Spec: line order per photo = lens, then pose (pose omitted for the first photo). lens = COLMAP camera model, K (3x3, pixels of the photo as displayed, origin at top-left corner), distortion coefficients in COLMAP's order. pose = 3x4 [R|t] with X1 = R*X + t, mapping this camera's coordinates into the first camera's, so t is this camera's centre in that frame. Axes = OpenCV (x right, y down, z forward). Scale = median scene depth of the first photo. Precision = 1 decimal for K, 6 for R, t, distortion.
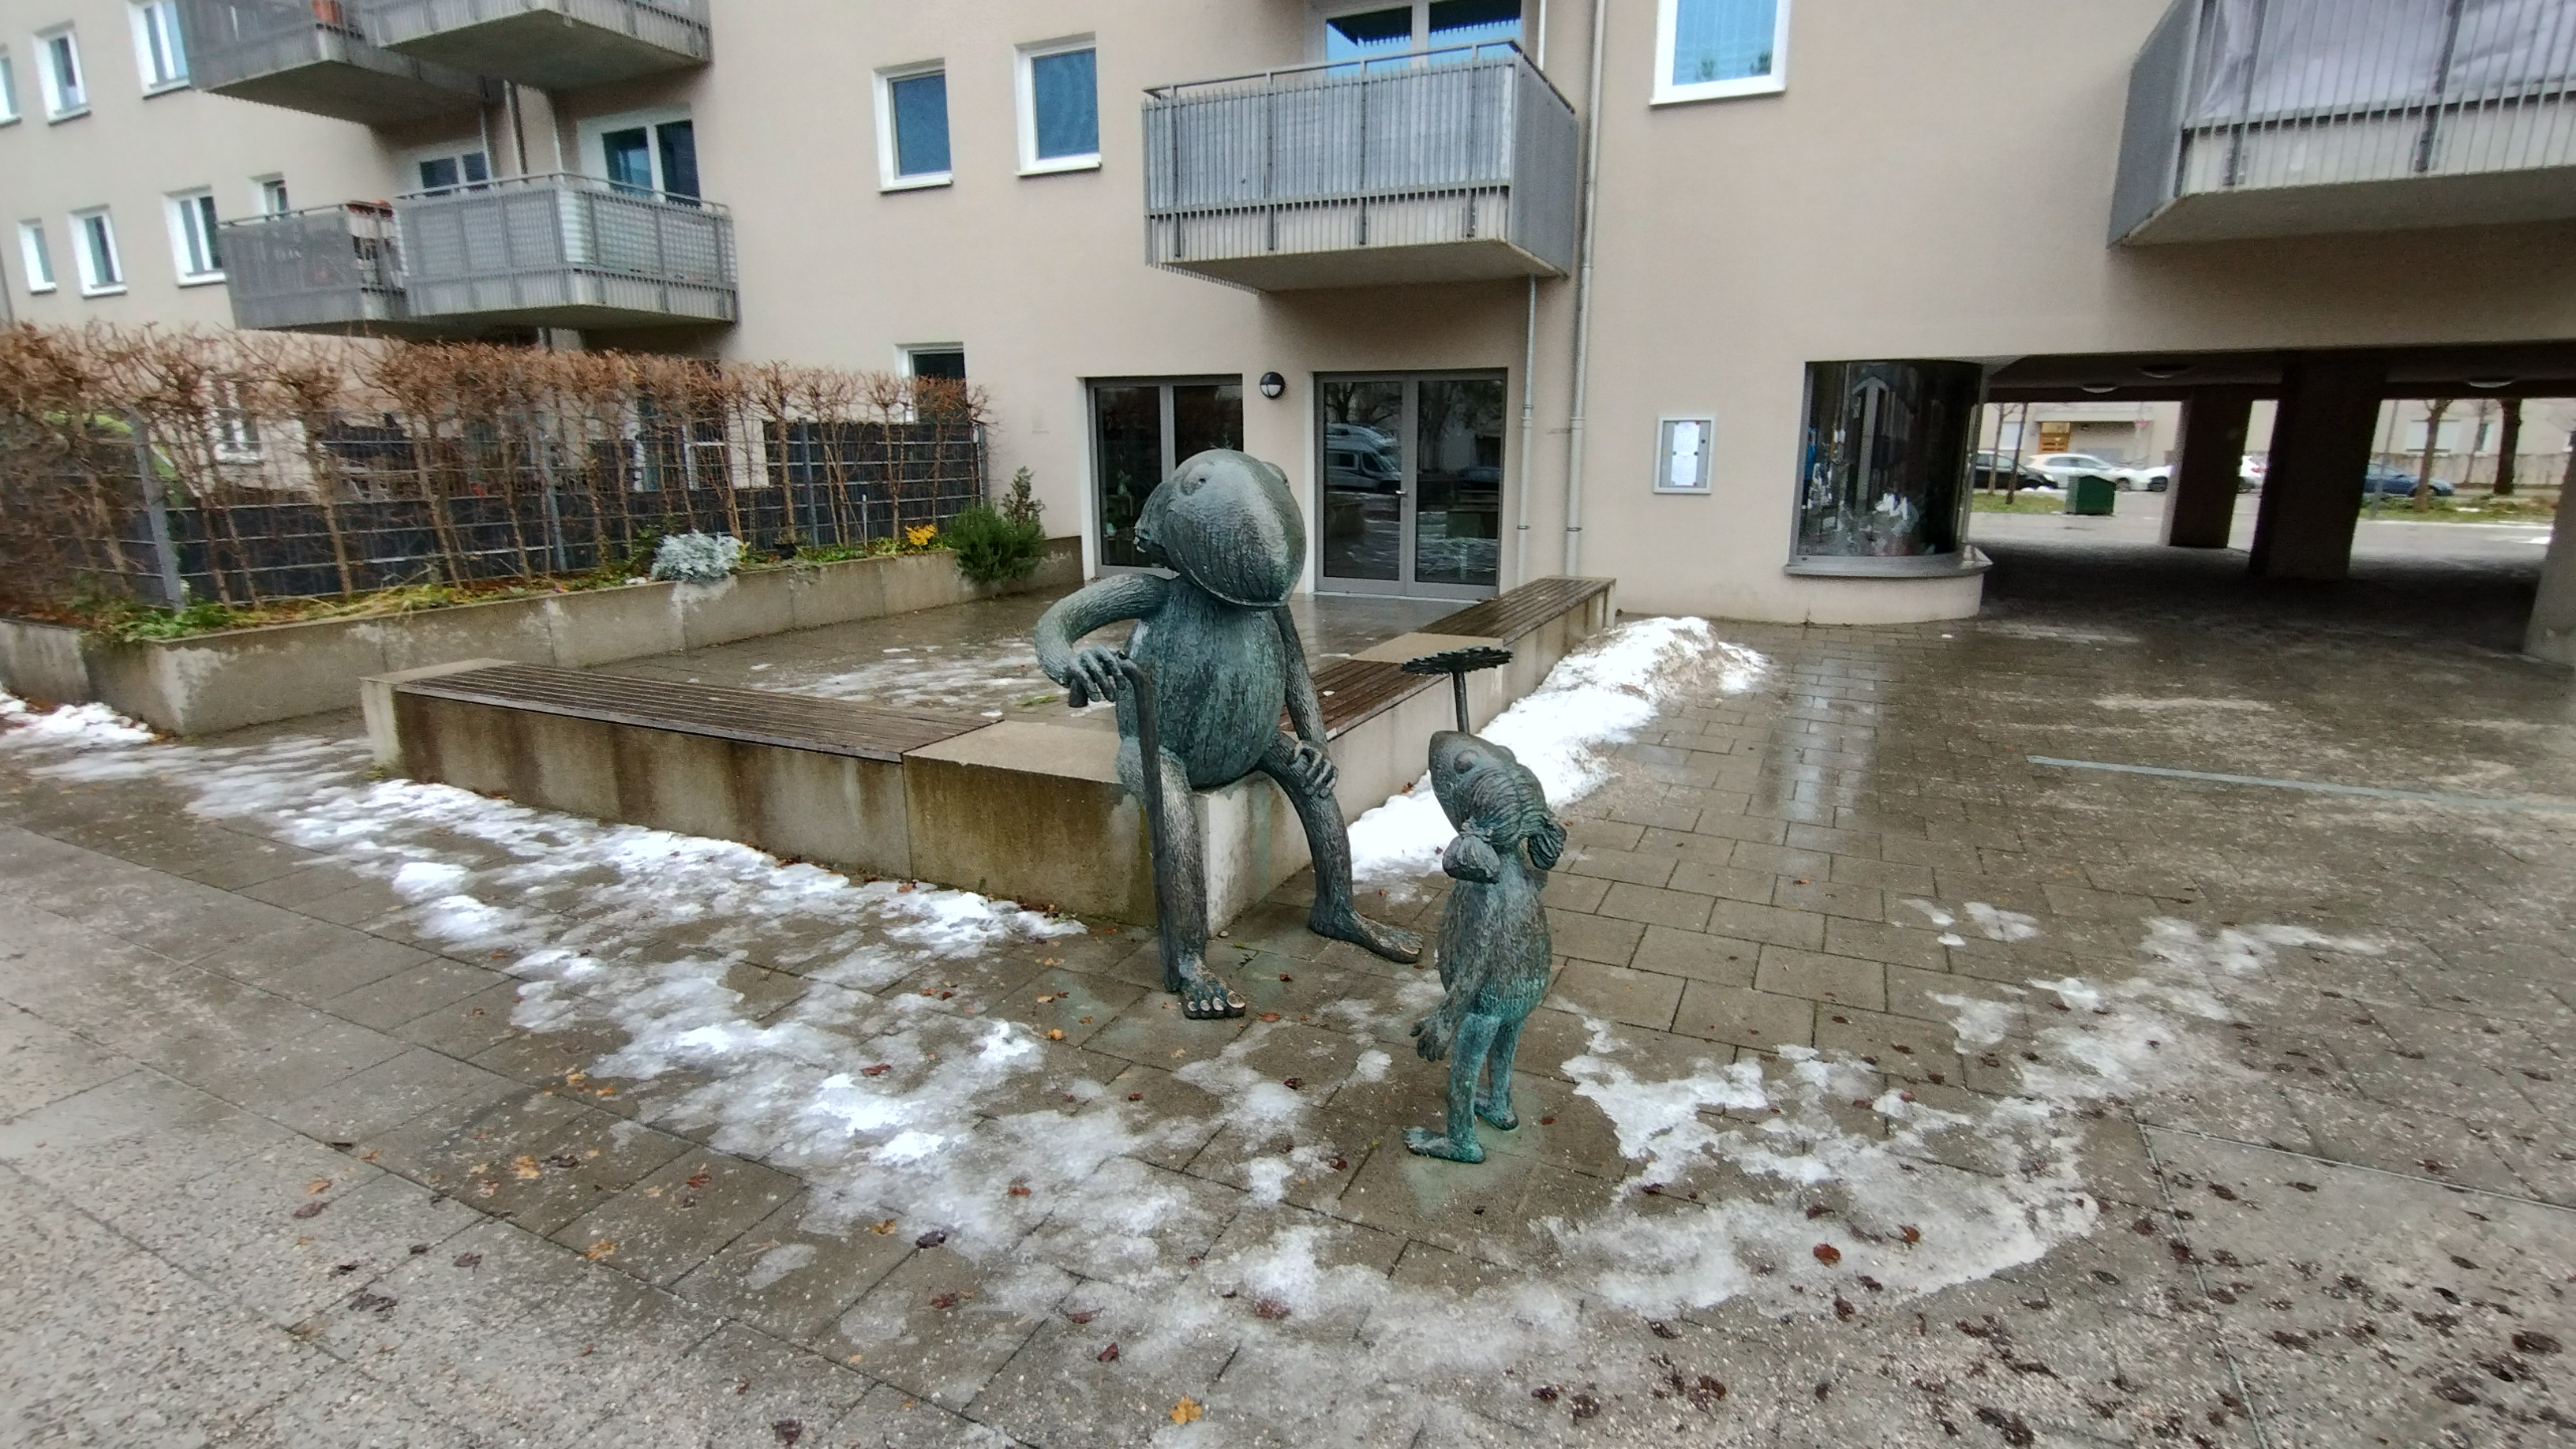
lens RADIAL K [[1171.2, 0, 1333.7], [0, 1171.2, 728.4], [0, 0, 1]] dist [0.001147, -0.003042]
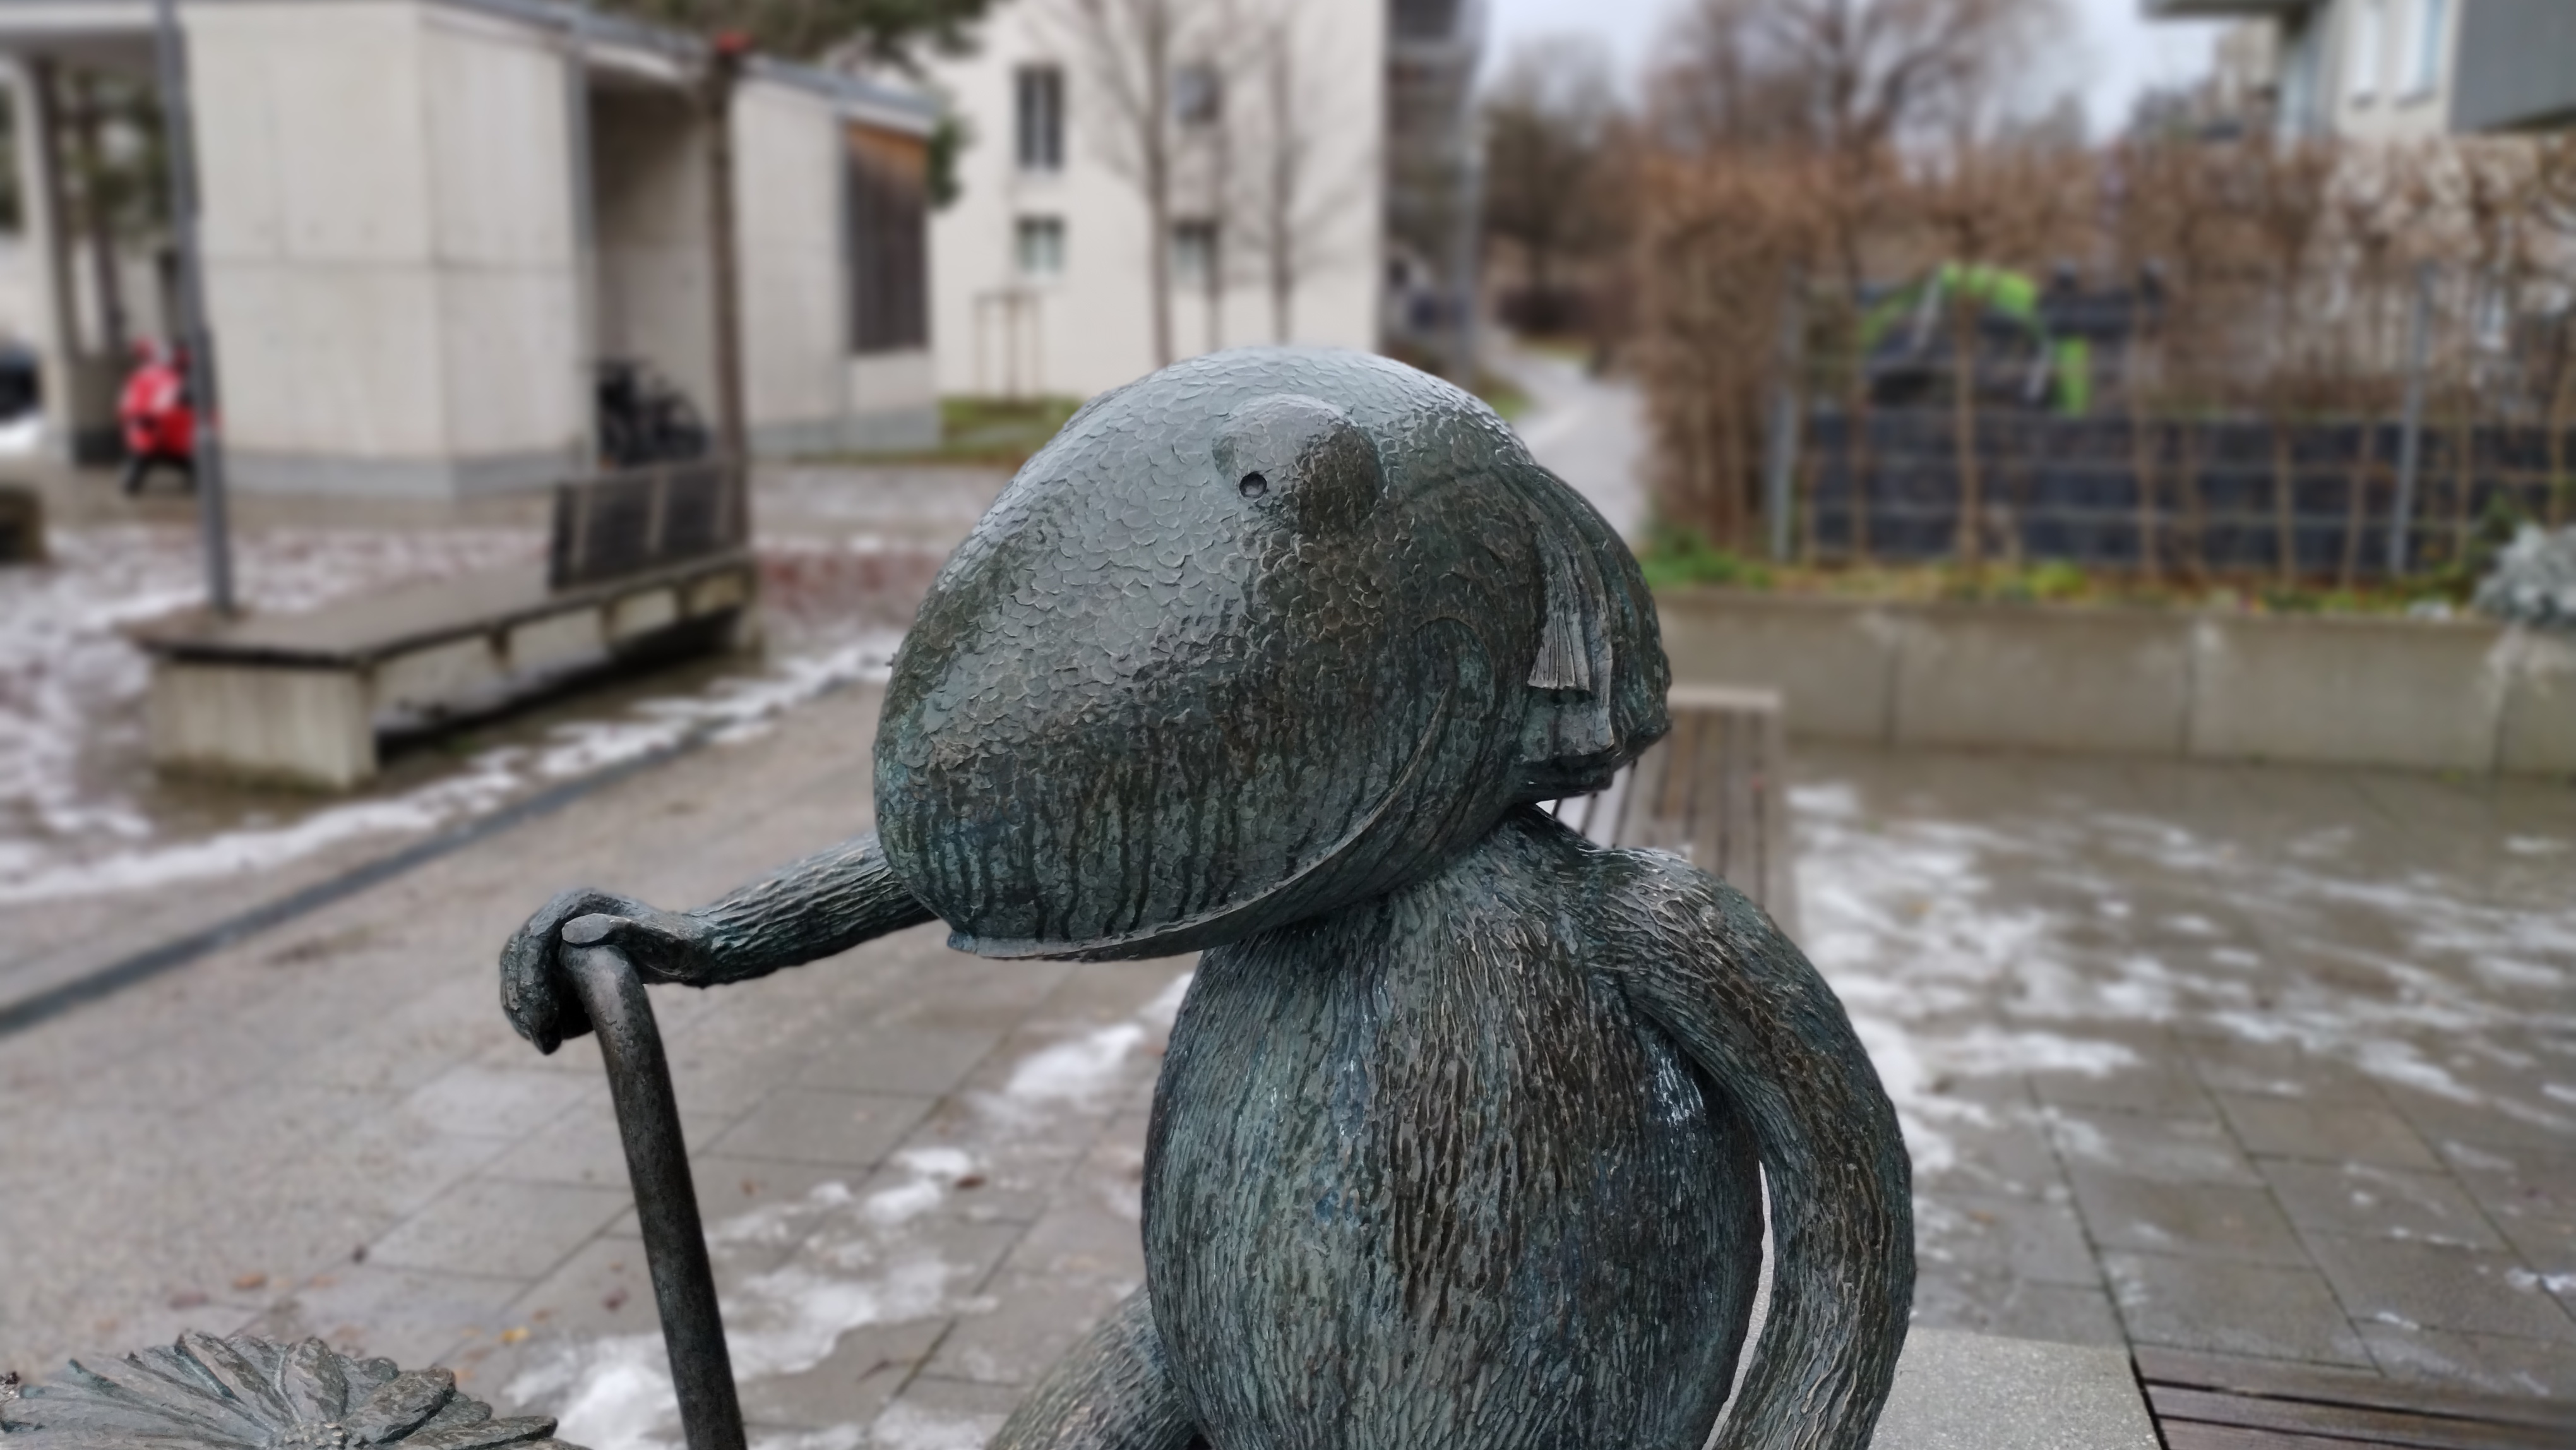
lens RADIAL K [[2158.7, 0, 1288.5], [0, 2158.7, 702.7], [0, 0, 1]] dist [0.030403, -0.016159]
pose [[0.200796, 0.176848, -0.963538, 0.376545], [-0.242330, 0.961969, 0.126060, -0.209021], [0.949188, 0.208182, 0.236015, 0.860072]]
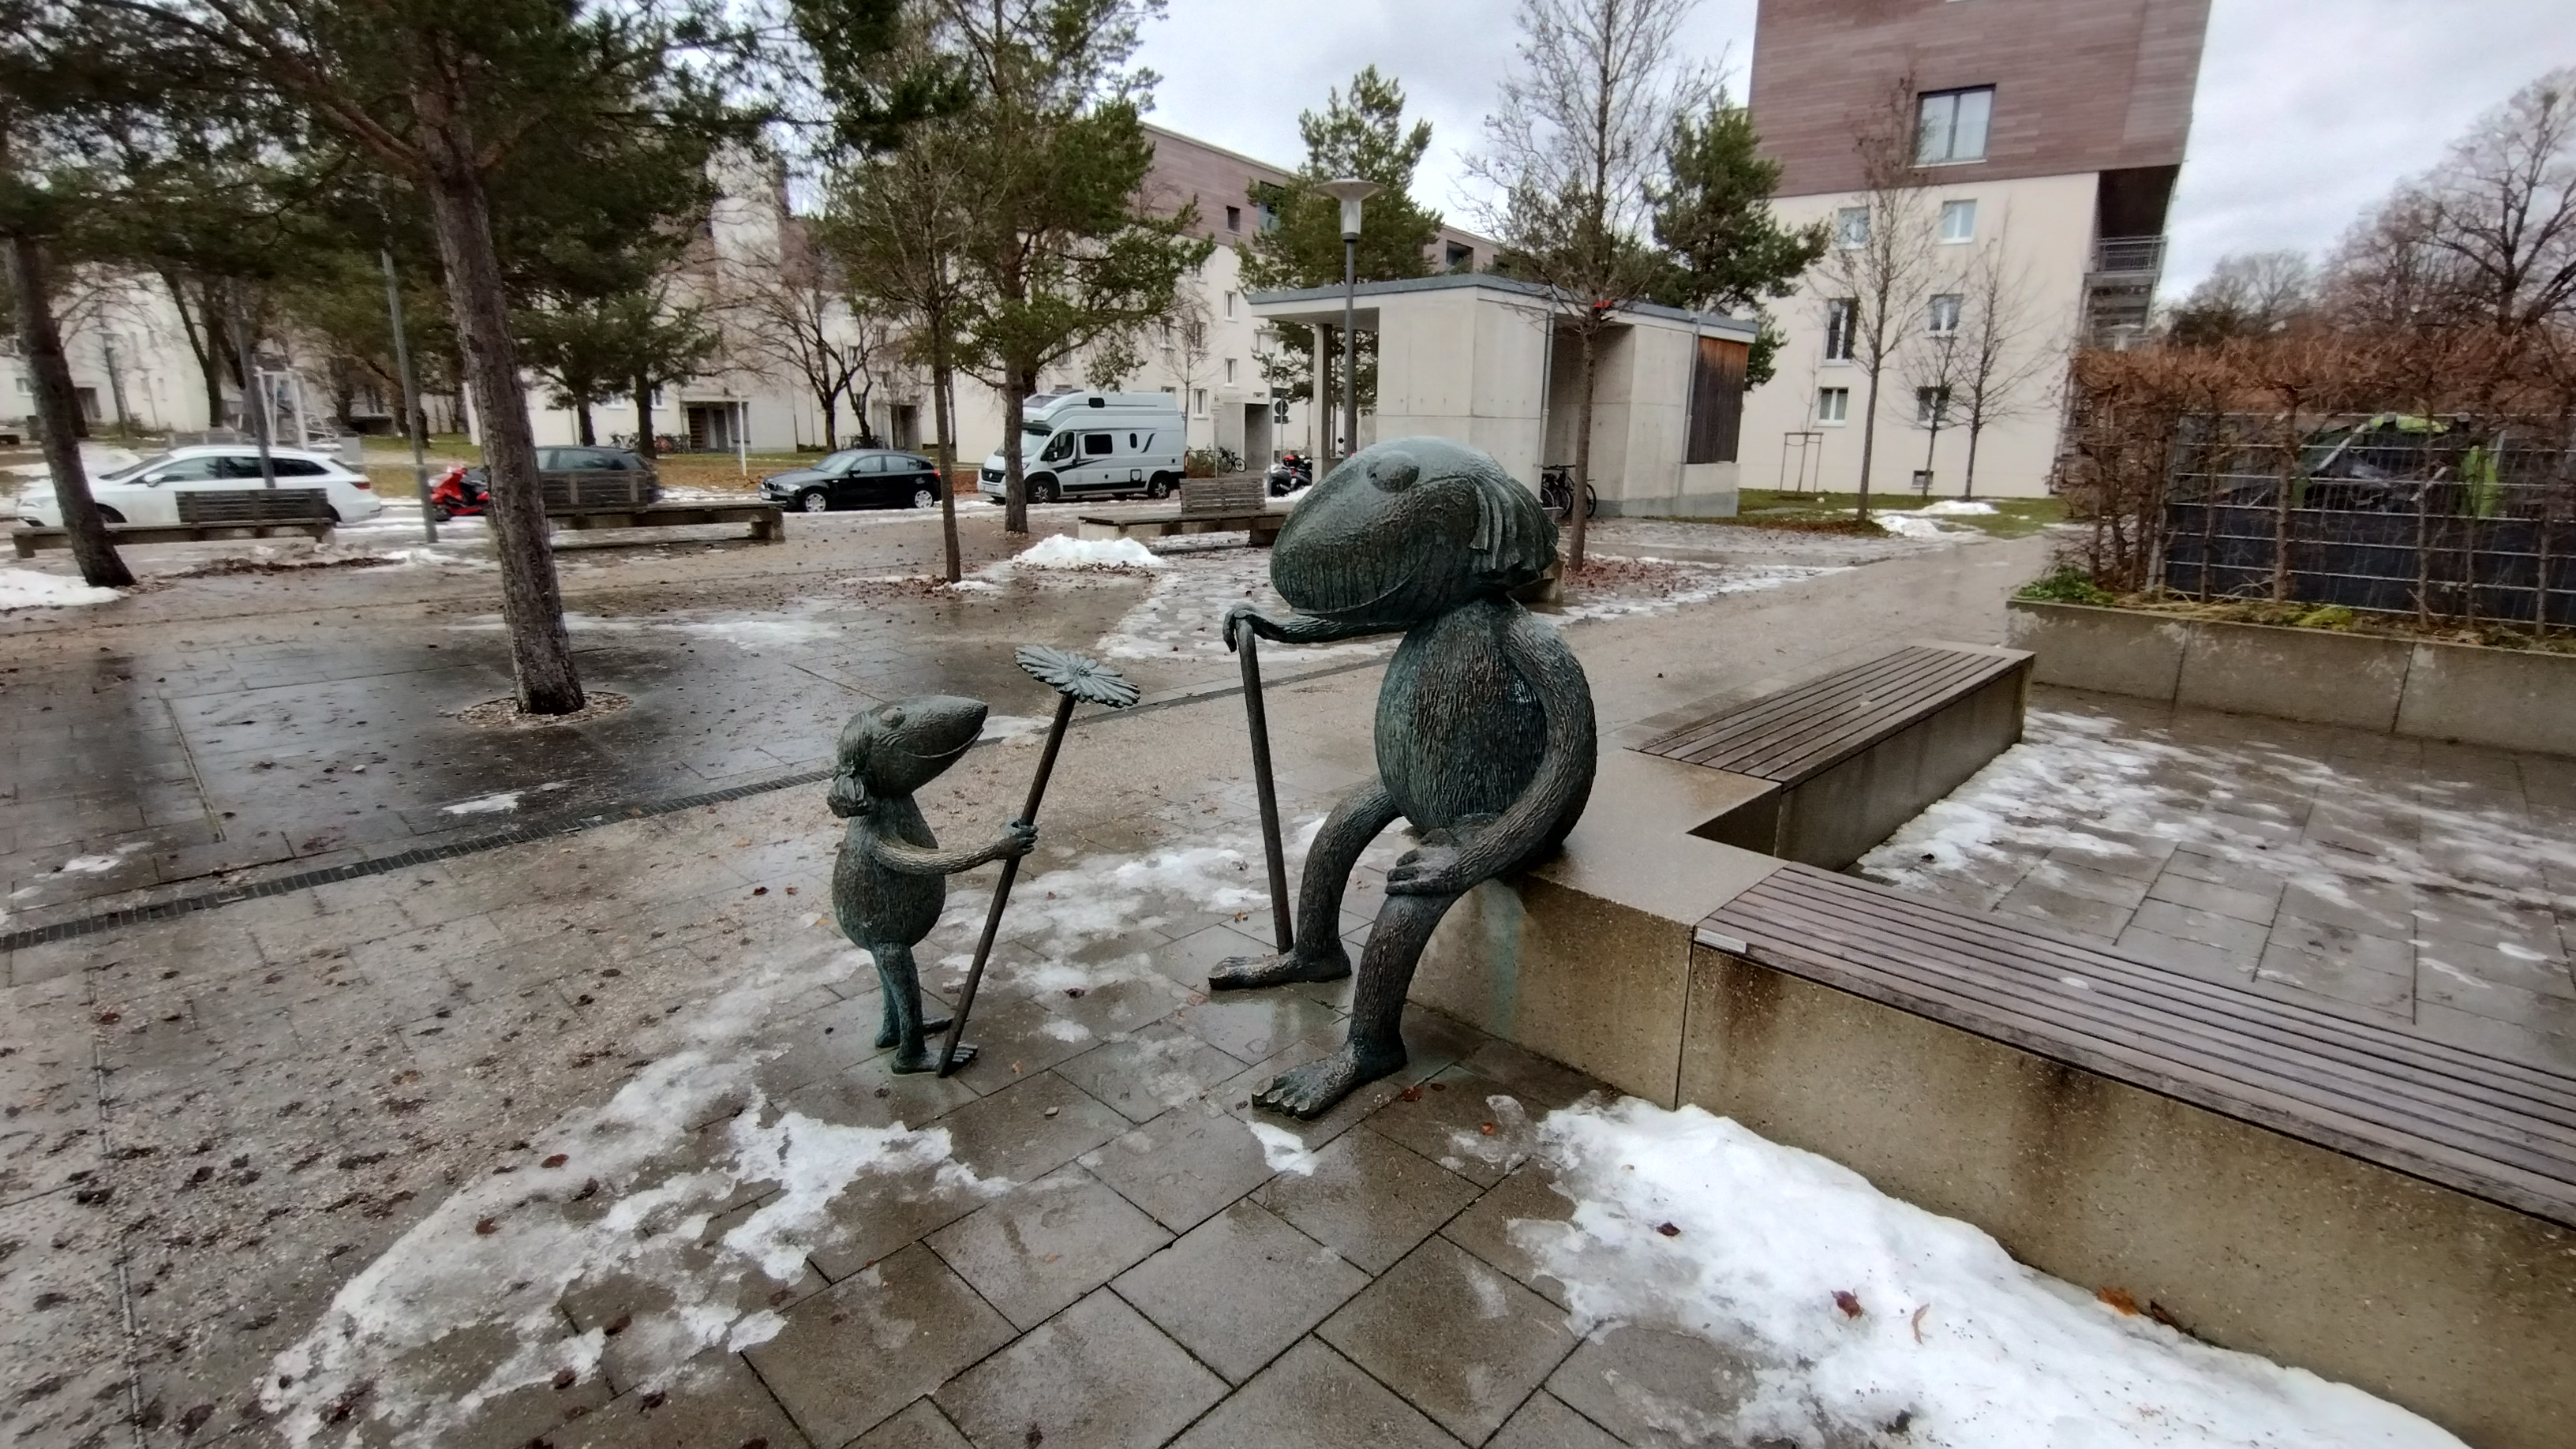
lens RADIAL K [[1171.2, 0, 1312.8], [0, 1171.2, 720.0], [0, 0, 1]] dist [0.001147, -0.003042]
pose [[-0.334583, 0.219542, -0.916436, 0.697657], [-0.241727, 0.919952, 0.308636, -0.273084], [0.910836, 0.324792, -0.254731, 1.142838]]
